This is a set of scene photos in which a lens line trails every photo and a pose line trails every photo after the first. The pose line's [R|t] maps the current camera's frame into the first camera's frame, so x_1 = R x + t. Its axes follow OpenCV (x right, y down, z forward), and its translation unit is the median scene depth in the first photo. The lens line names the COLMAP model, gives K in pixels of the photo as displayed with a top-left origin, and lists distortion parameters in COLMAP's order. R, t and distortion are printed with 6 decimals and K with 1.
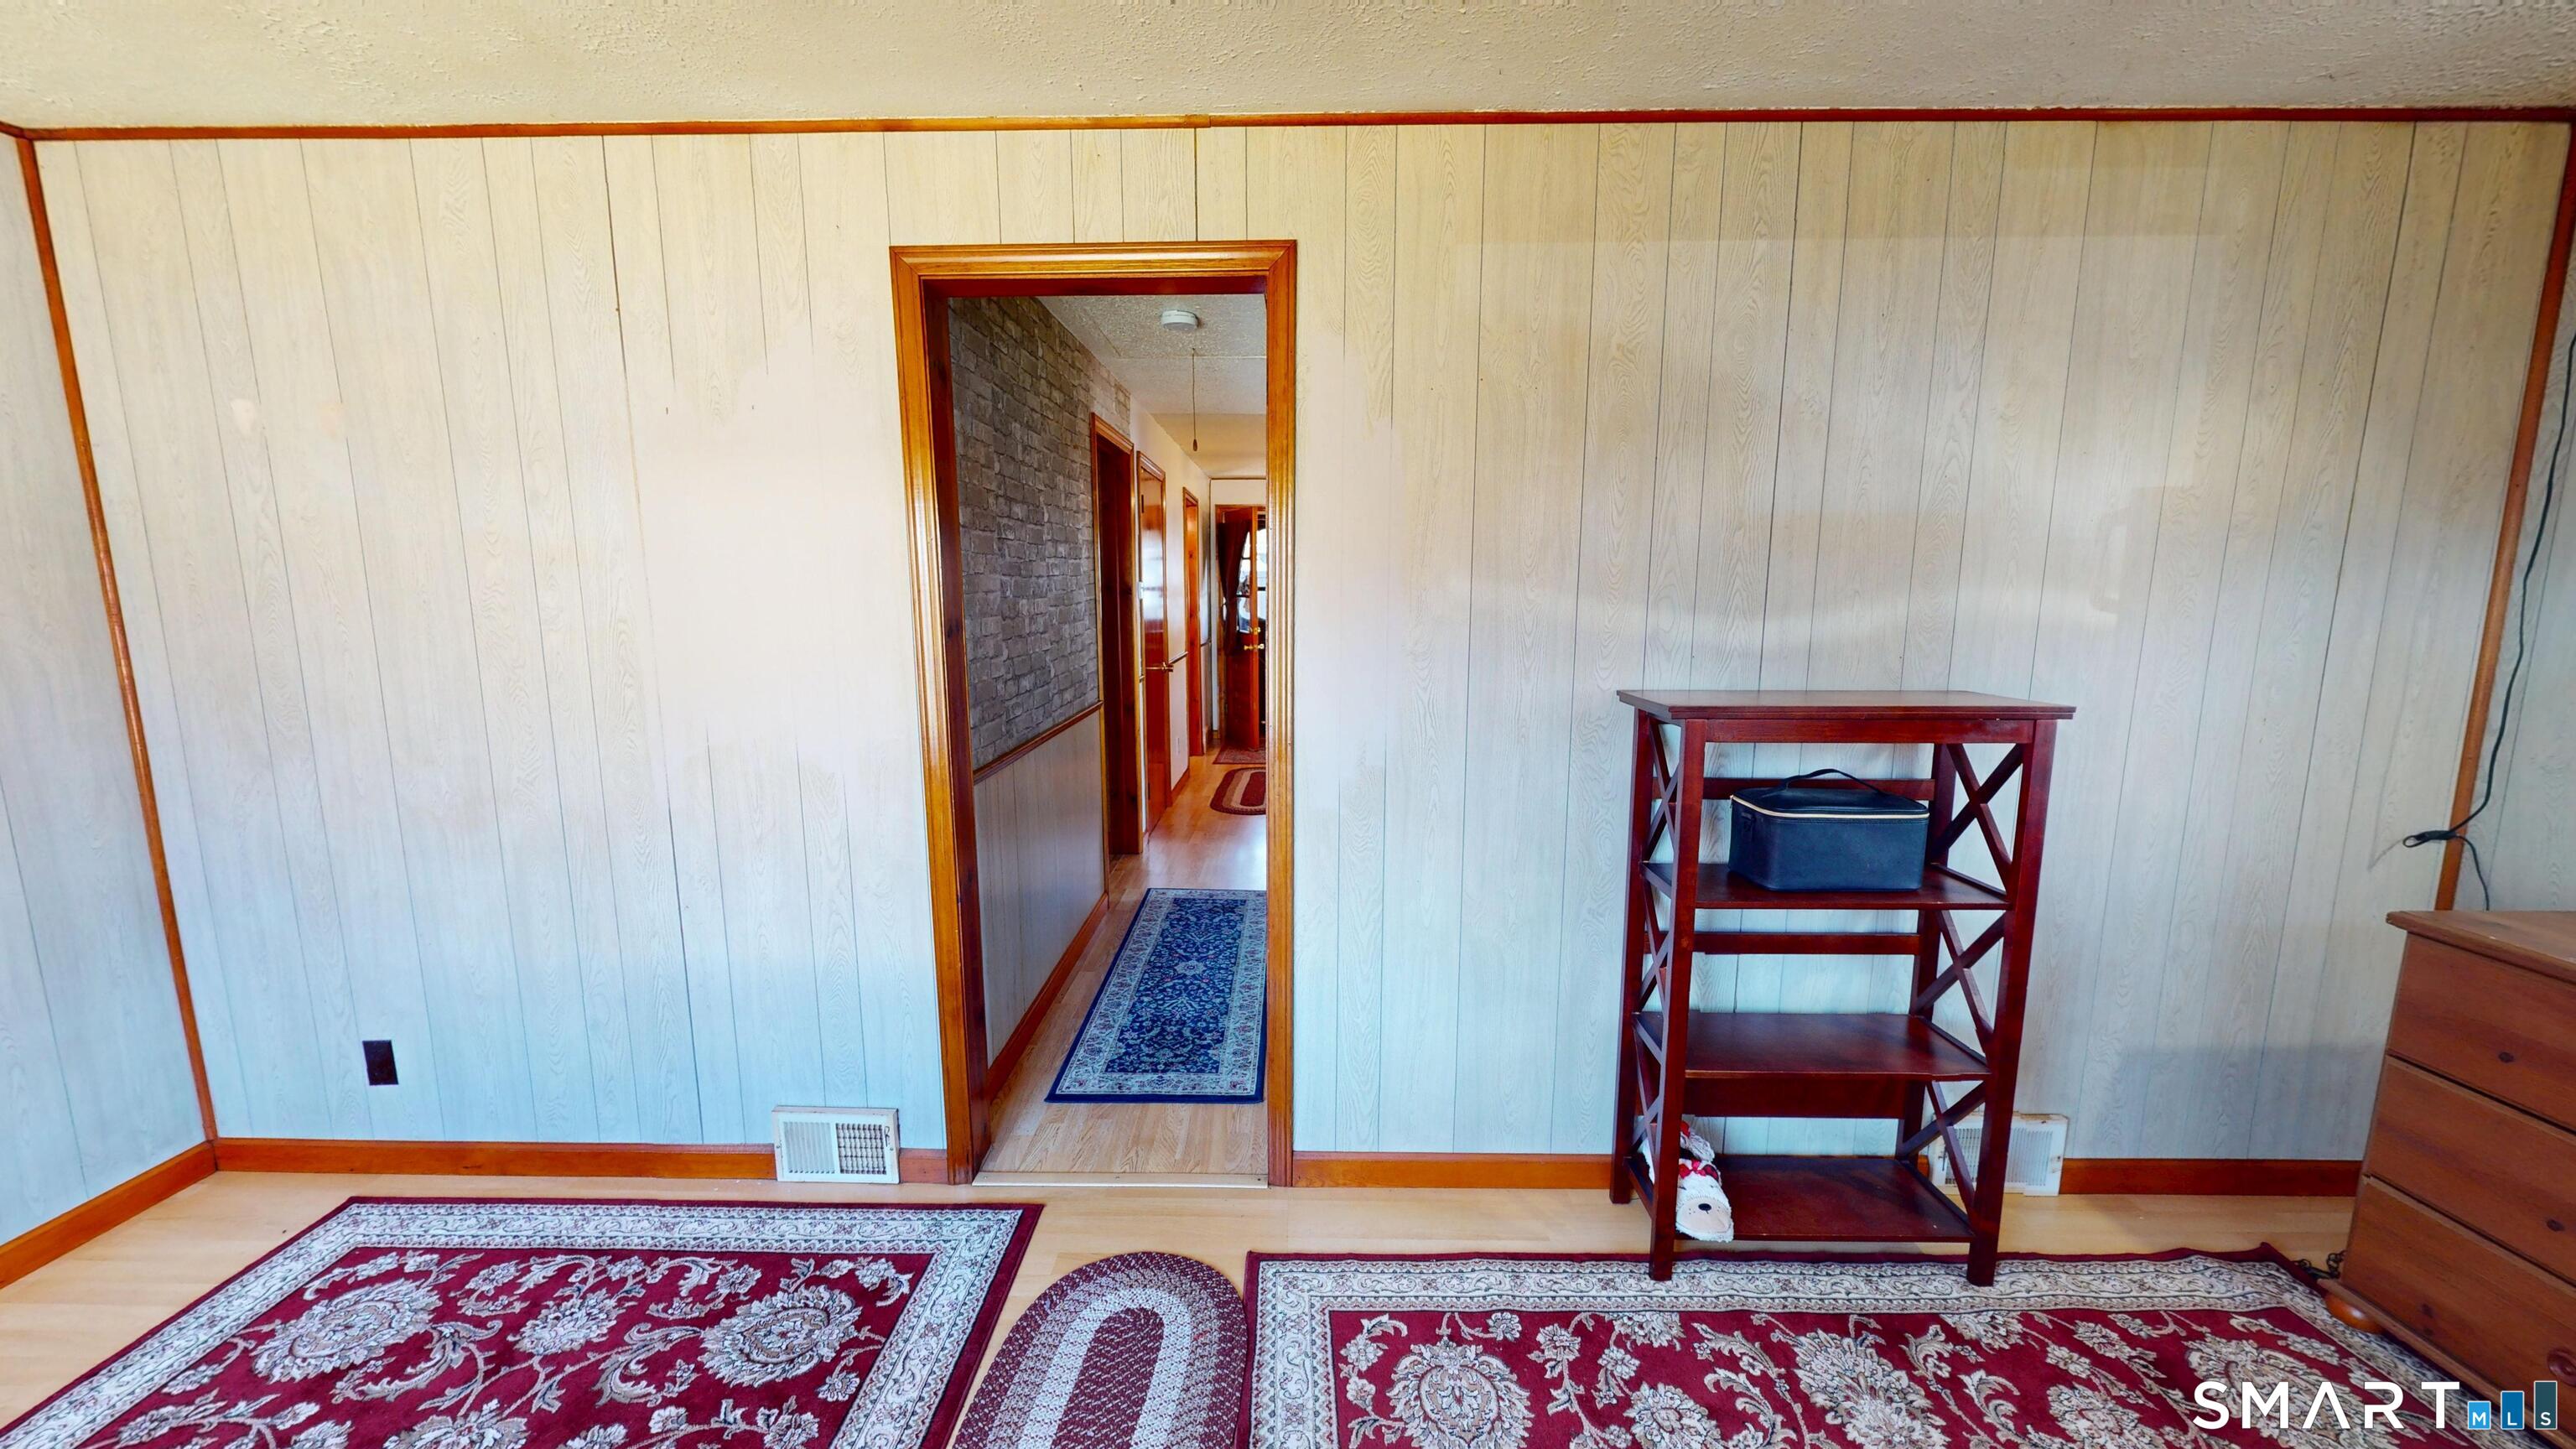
lens RADIAL K [[945.1, 0, 1281.9], [0, 945.1, 725.2], [0, 0, 1]] dist [-0.000537, 0.000829]
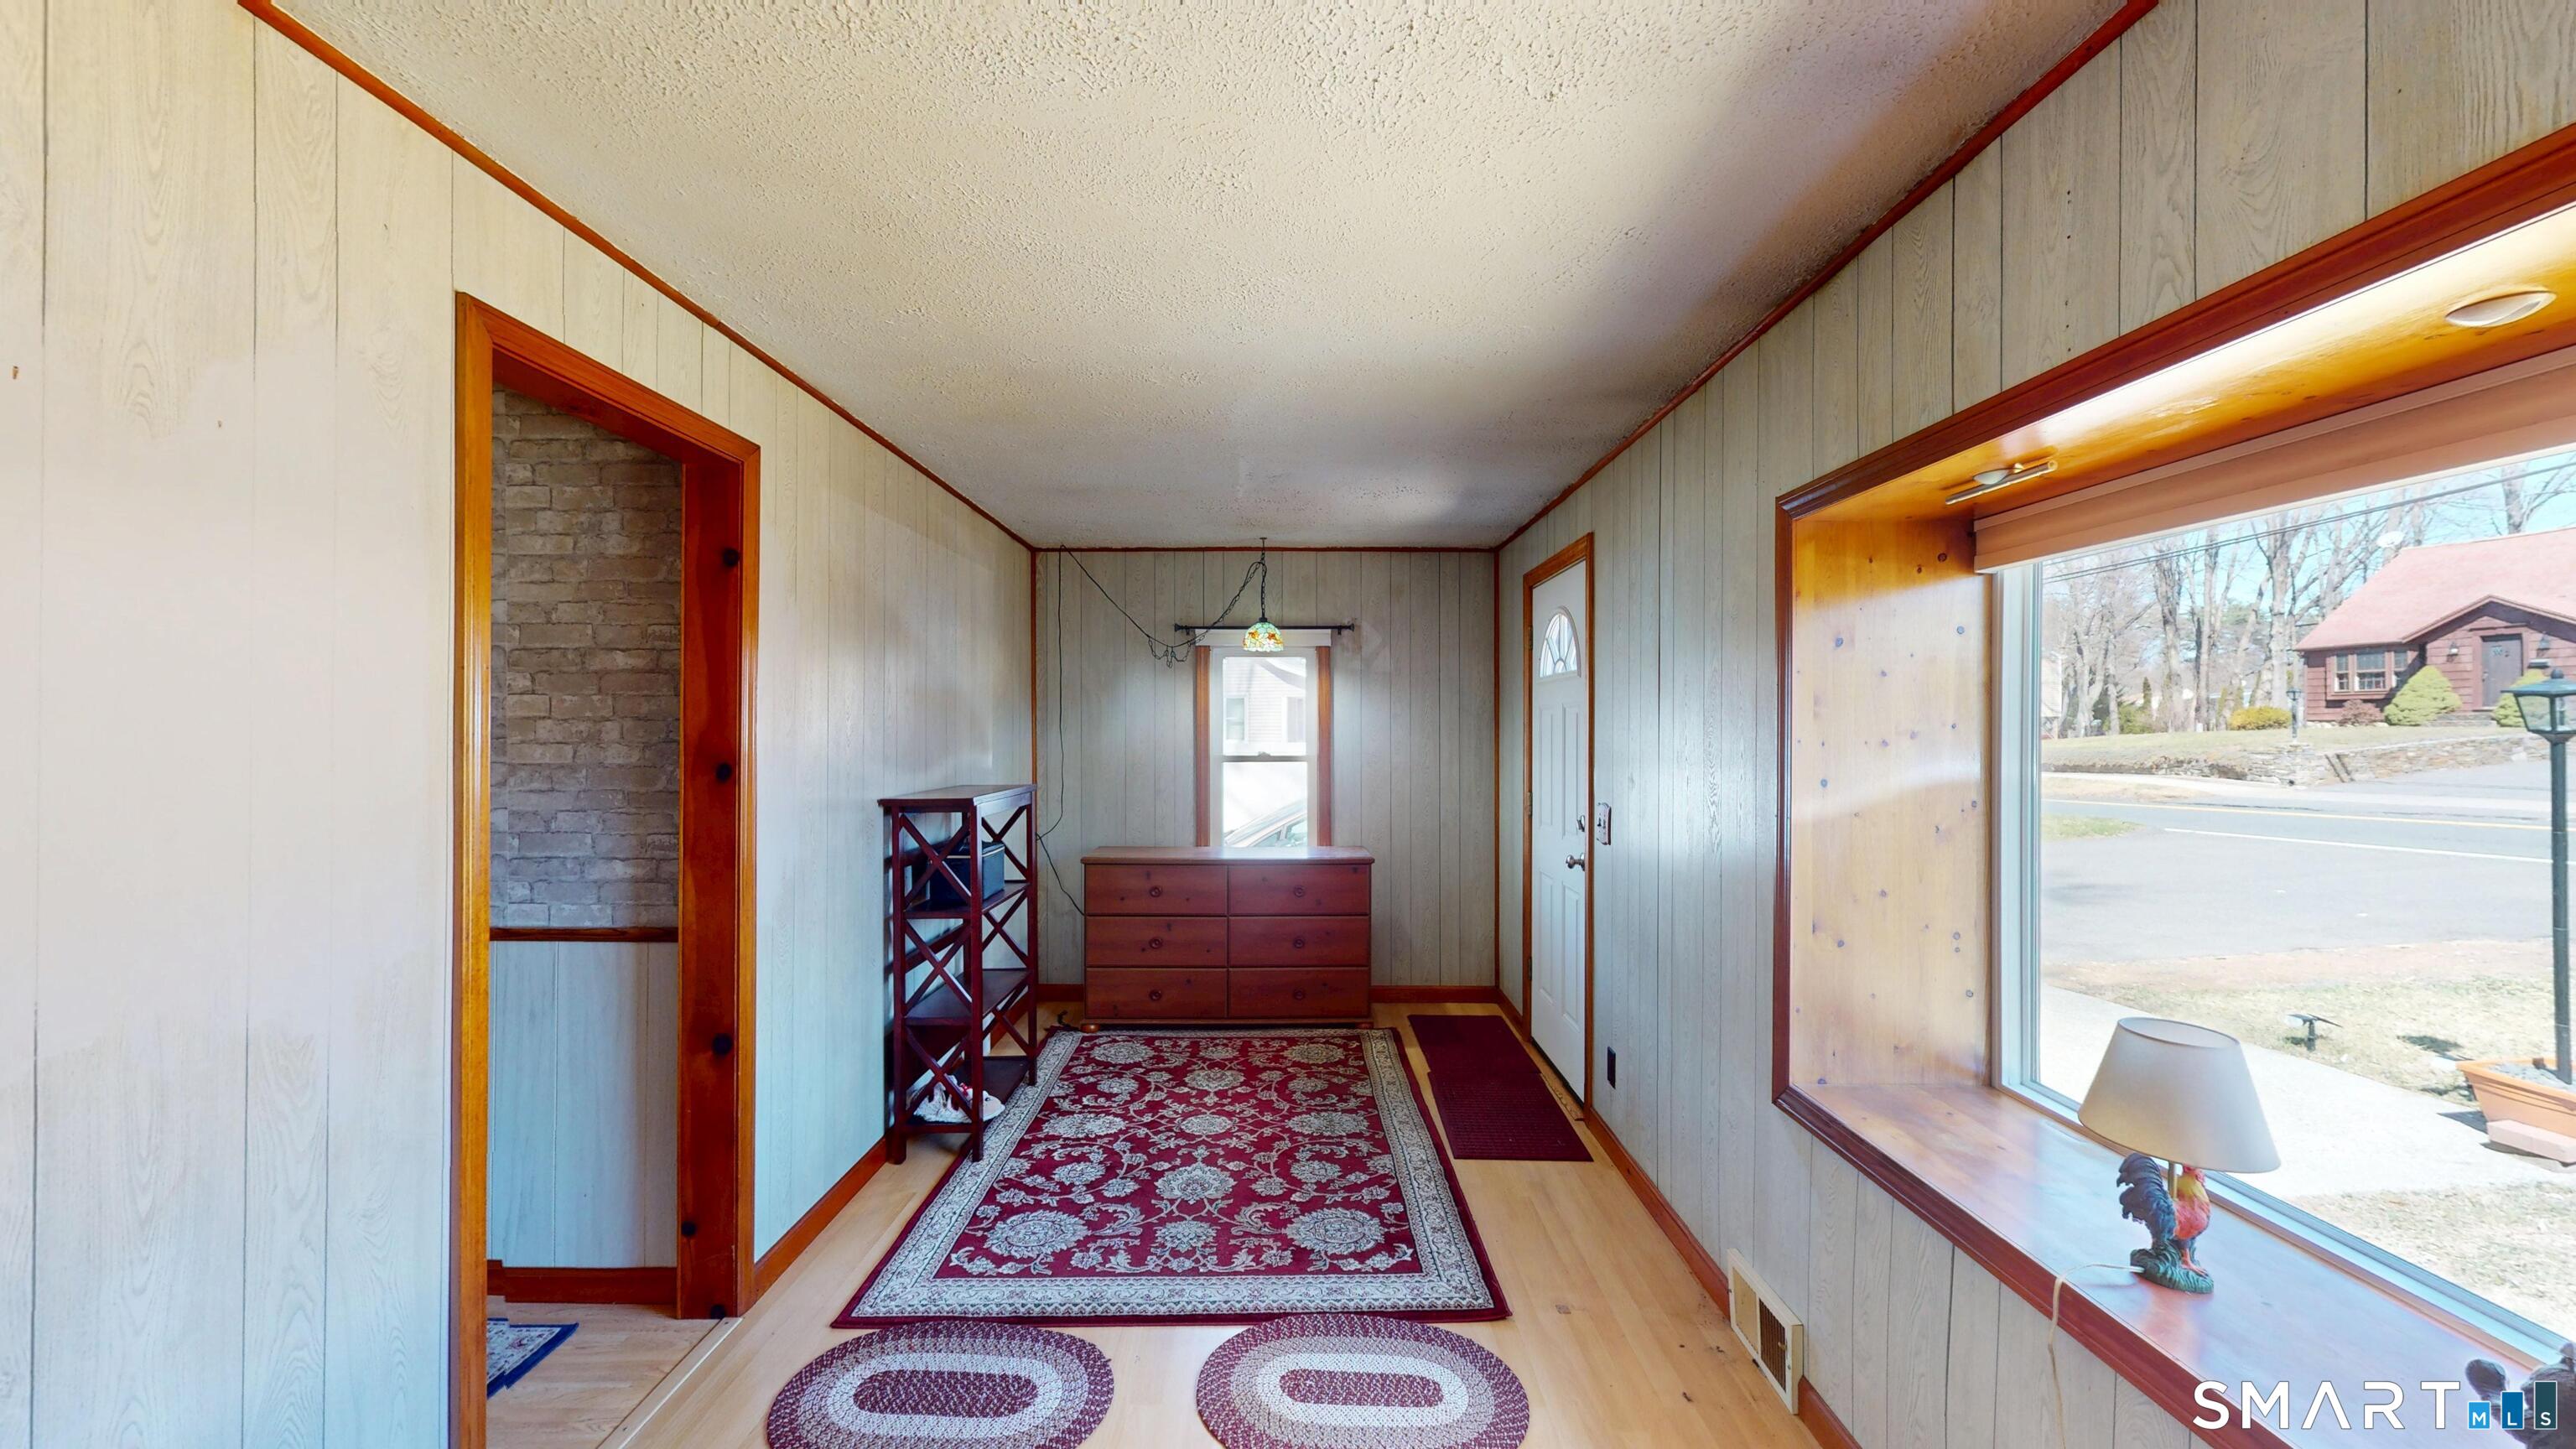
lens RADIAL K [[945.1, 0, 1289.4], [0, 945.1, 723.2], [0, 0, 1]] dist [-0.000537, 0.000829]
pose [[-0.012653, 0.004464, 0.999910, -1.285123], [0.145891, 0.989297, -0.002571, -0.063416], [-0.989220, 0.145845, -0.013169, 0.427256]]
